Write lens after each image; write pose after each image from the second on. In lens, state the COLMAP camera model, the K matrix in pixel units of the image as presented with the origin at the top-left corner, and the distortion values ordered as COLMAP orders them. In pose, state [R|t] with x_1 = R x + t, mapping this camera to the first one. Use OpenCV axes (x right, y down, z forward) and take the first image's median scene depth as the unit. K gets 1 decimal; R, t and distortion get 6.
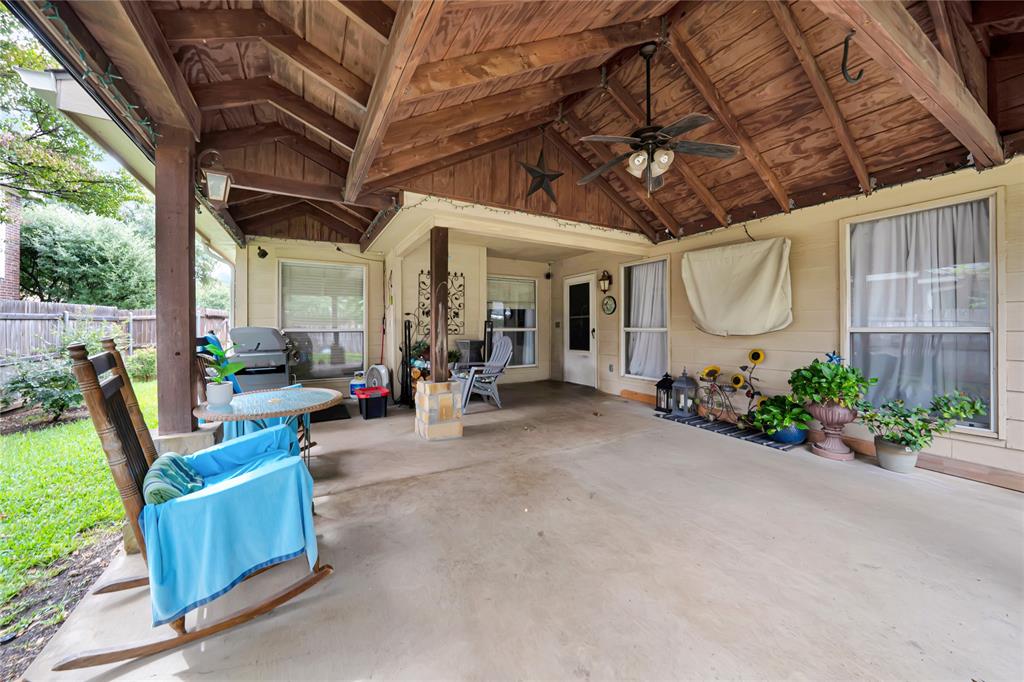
lens RADIAL K [[365.9, 0, 517.4], [0, 365.9, 326.3], [0, 0, 1]] dist [-0.024095, 0.000176]
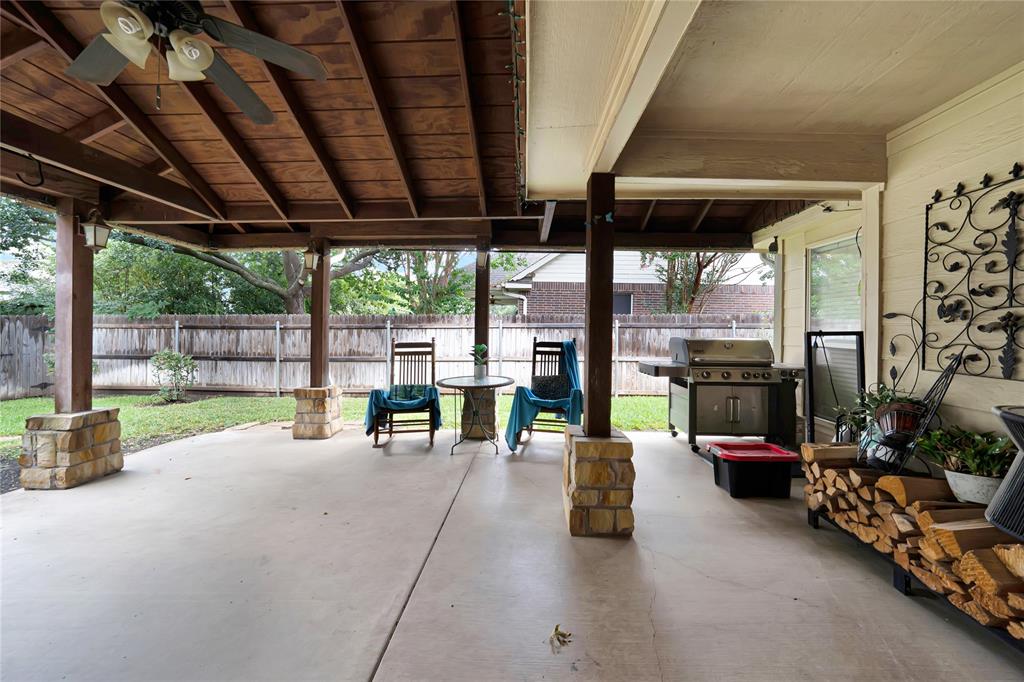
lens RADIAL K [[364.9, 0, 513.5], [0, 364.9, 331.0], [0, 0, 1]] dist [-0.026486, 0.005858]
pose [[-0.534980, 0.005941, -0.844844, 0.363697], [-0.010390, 0.999853, 0.013610, -0.024575], [0.844801, 0.016059, -0.534840, 1.191166]]
